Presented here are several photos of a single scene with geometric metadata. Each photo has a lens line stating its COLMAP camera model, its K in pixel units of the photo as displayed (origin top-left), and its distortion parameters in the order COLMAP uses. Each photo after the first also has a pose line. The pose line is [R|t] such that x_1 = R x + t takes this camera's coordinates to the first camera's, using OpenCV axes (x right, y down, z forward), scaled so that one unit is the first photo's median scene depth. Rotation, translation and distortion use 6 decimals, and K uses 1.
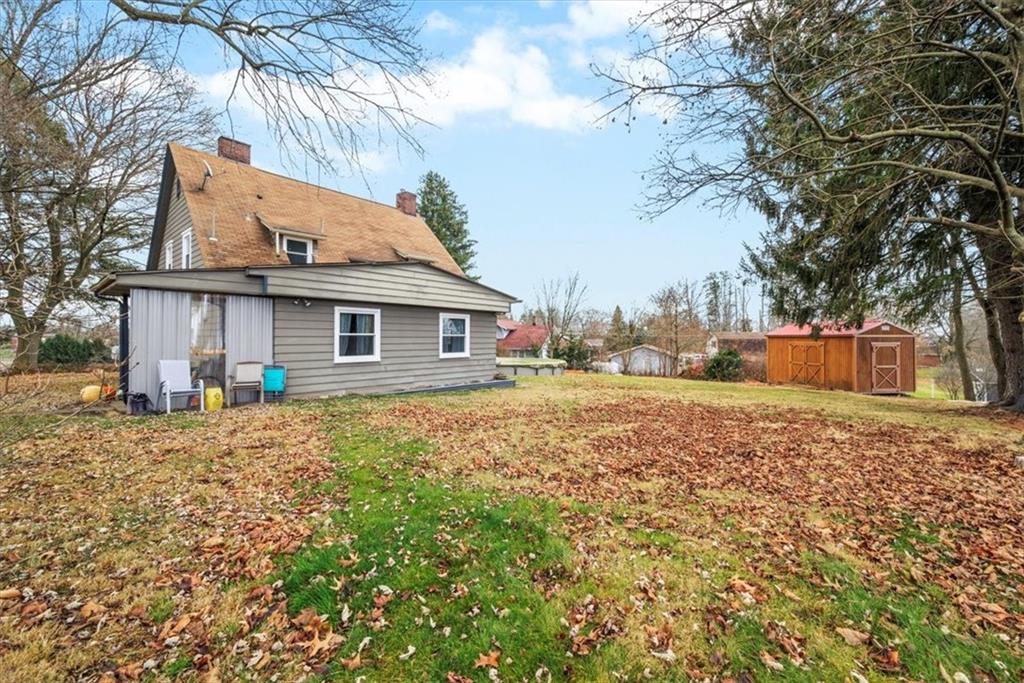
lens RADIAL K [[412.2, 0, 502.8], [0, 412.2, 341.1], [0, 0, 1]] dist [-0.001362, -0.000120]
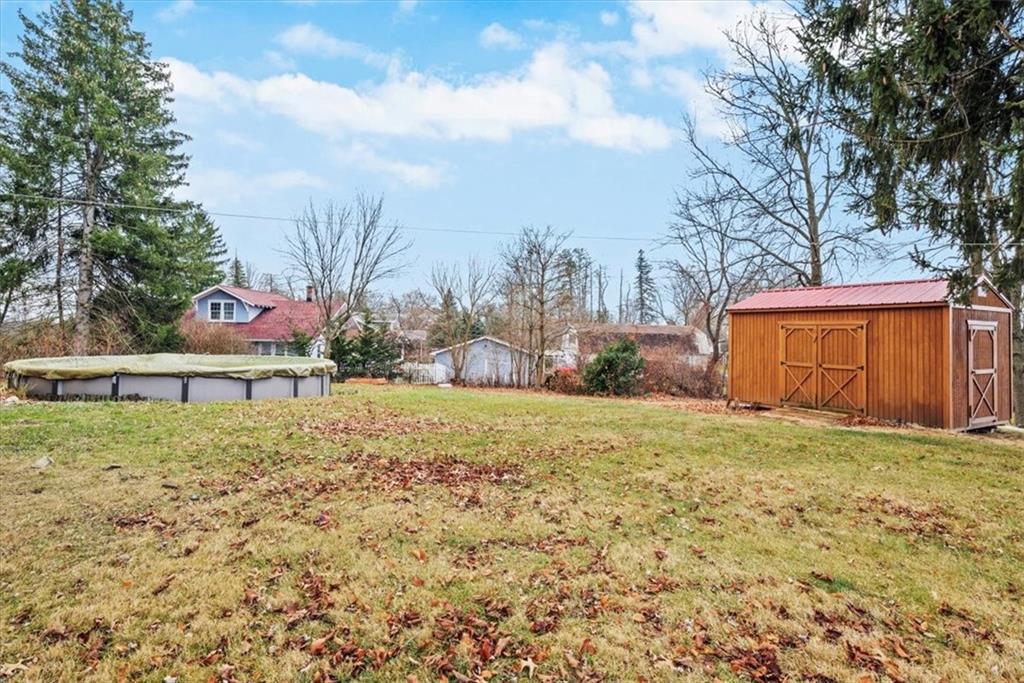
lens RADIAL K [[412.2, 0, 508.8], [0, 412.2, 340.4], [0, 0, 1]] dist [-0.001362, -0.000120]
pose [[0.917201, 0.017437, 0.398044, 0.128701], [-0.016055, 0.999848, -0.006806, 0.020409], [-0.398102, -0.000148, 0.917341, 0.425201]]
